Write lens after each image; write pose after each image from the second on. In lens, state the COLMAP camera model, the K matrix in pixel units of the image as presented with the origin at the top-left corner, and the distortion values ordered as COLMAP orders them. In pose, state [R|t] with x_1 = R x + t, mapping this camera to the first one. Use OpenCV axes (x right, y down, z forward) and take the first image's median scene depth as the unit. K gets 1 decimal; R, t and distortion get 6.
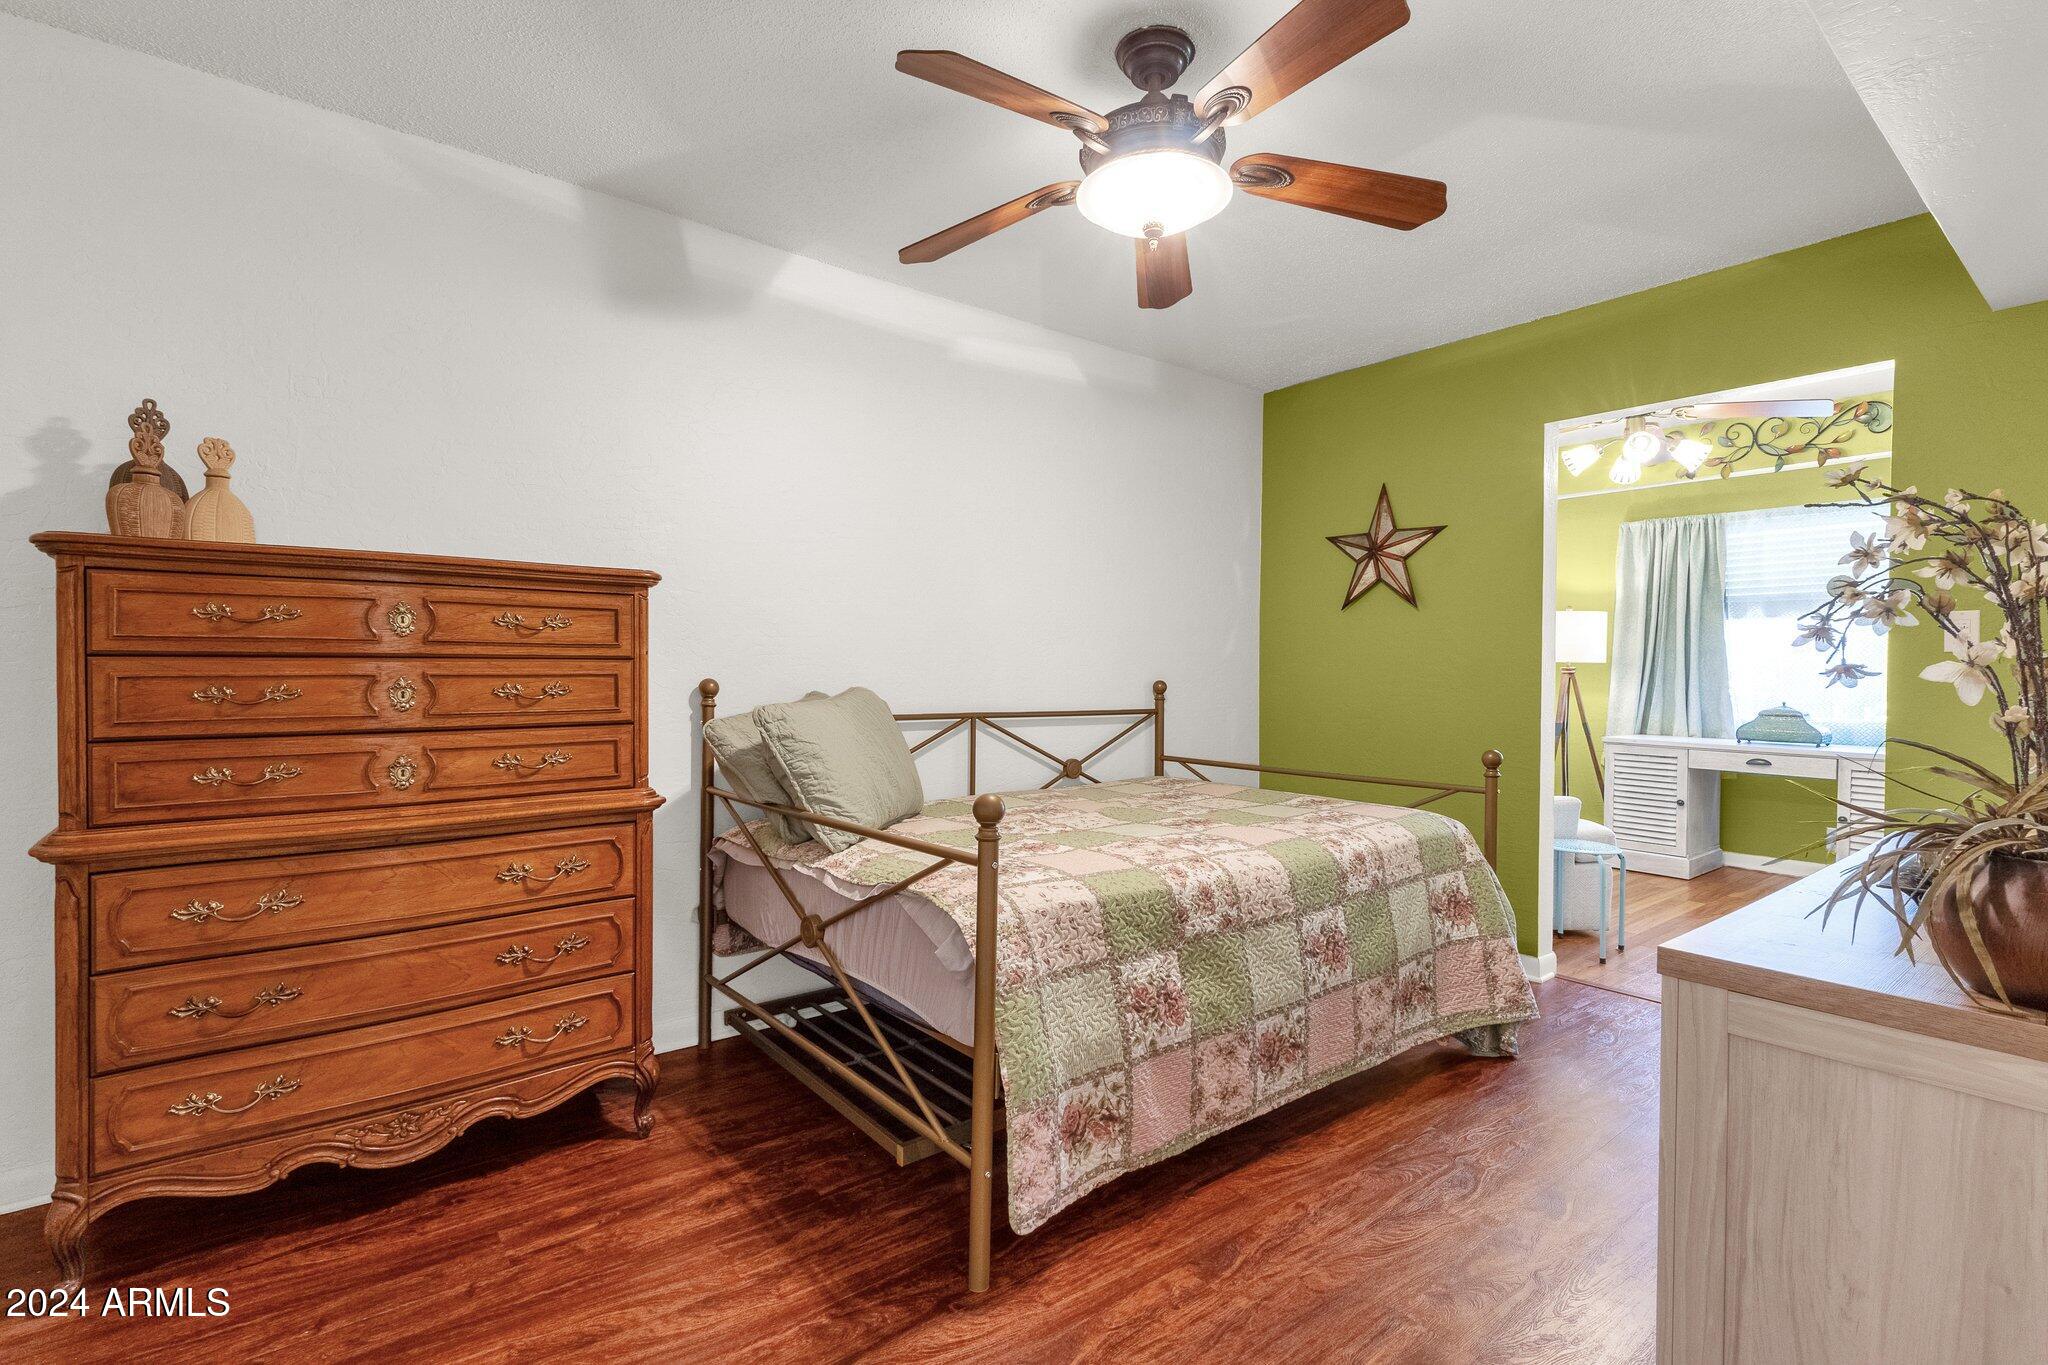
lens RADIAL K [[941.6, 0, 1022.4], [0, 941.6, 679.4], [0, 0, 1]] dist [0.003438, 0.000855]
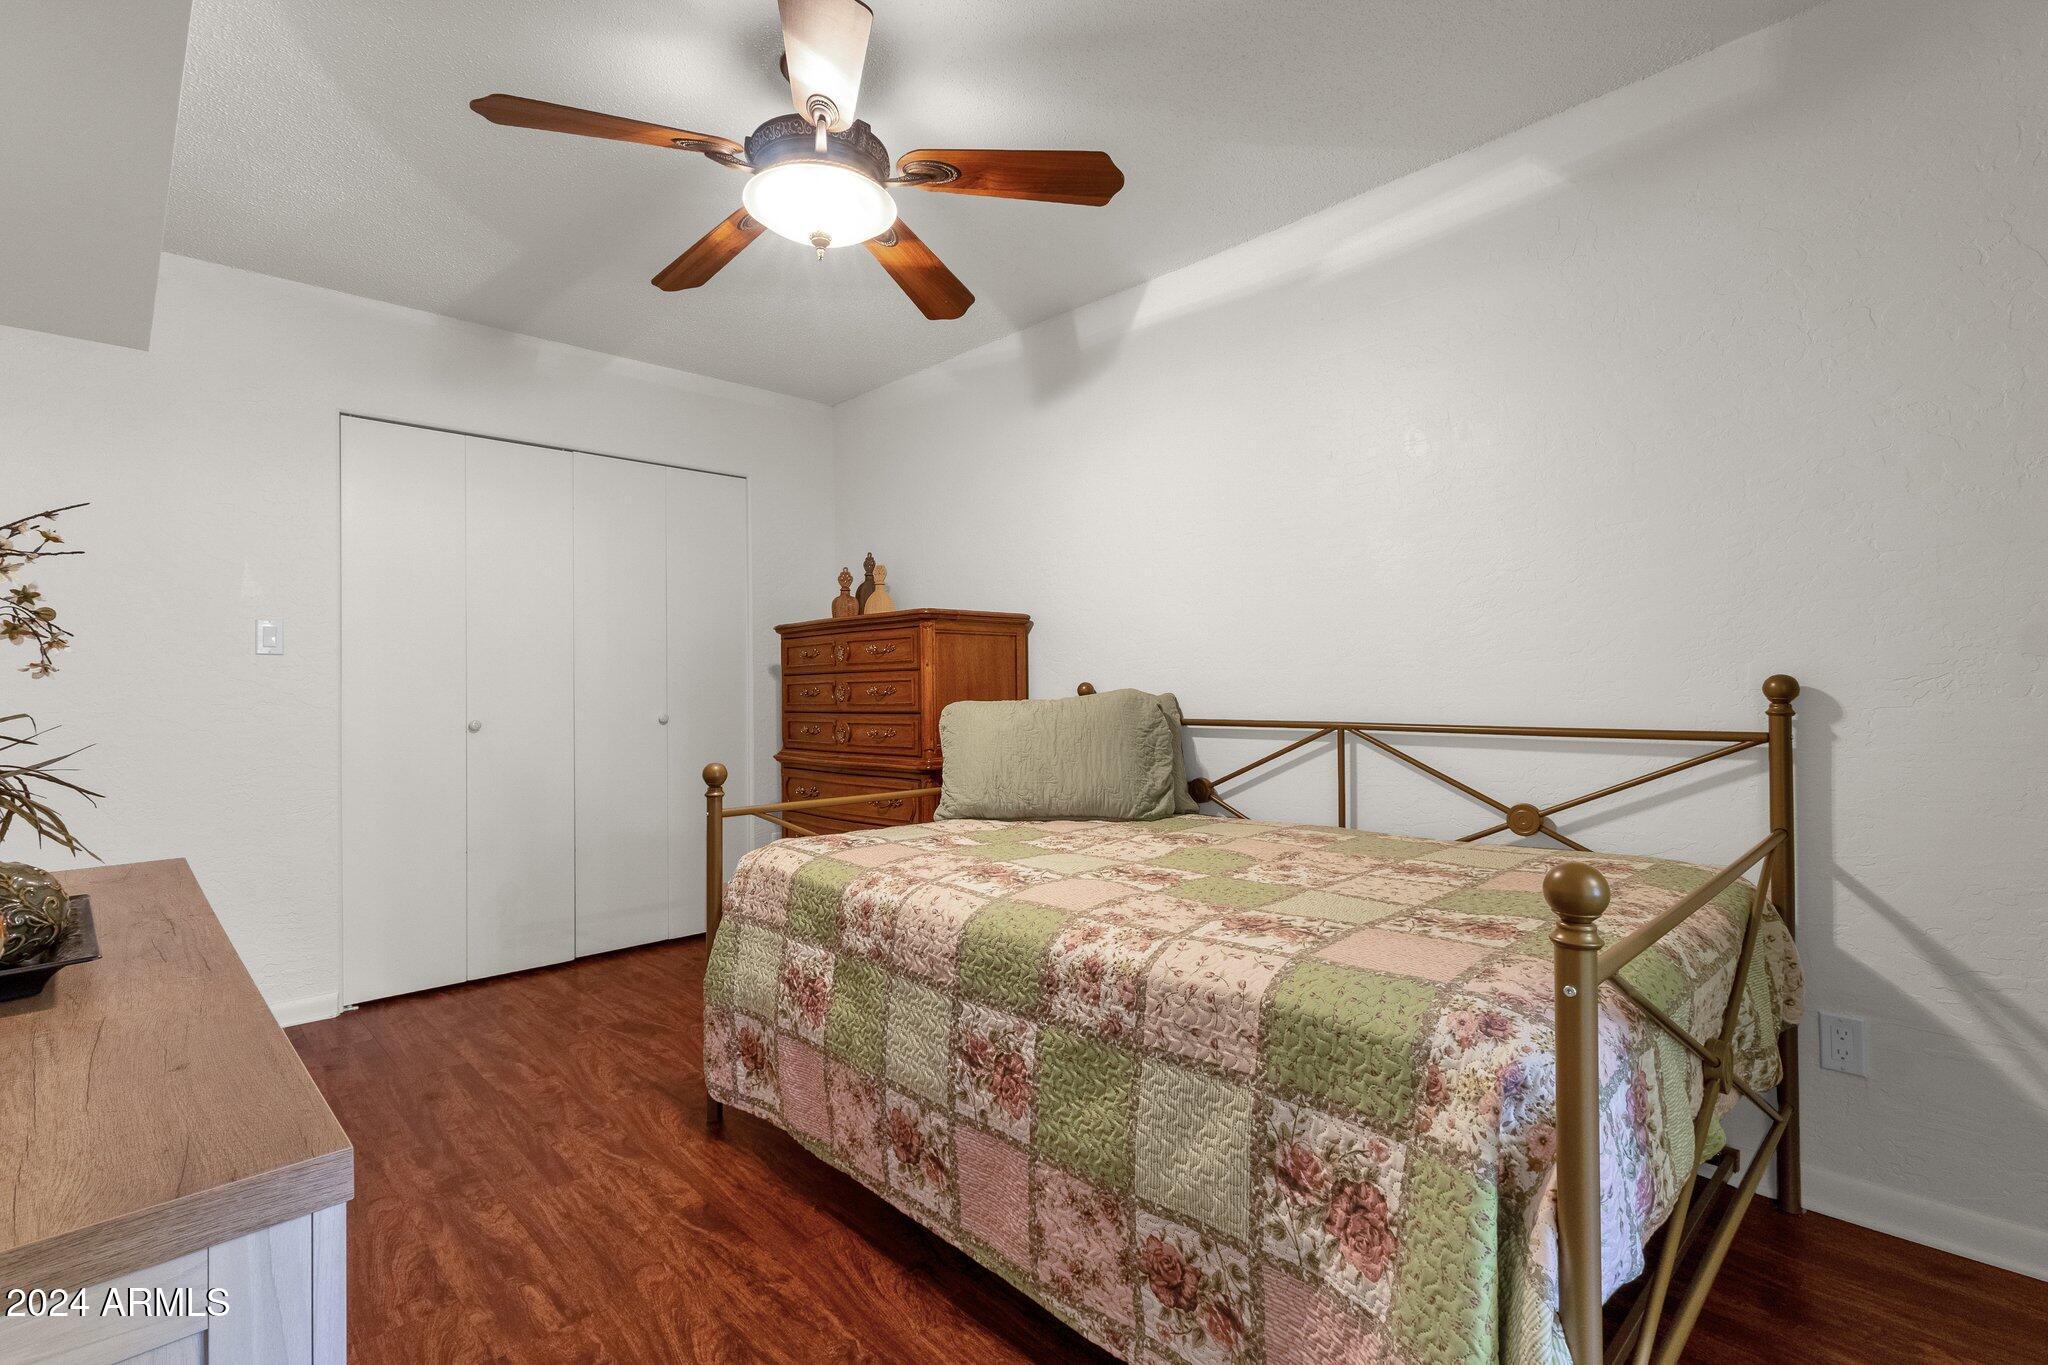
lens RADIAL K [[941.6, 0, 1022.4], [0, 941.6, 679.4], [0, 0, 1]] dist [0.003438, 0.000855]
pose [[0.097899, -0.017885, -0.995036, 1.021065], [0.003075, 0.999839, -0.017669, 0.019223], [0.995192, -0.001330, 0.097938, 0.971939]]
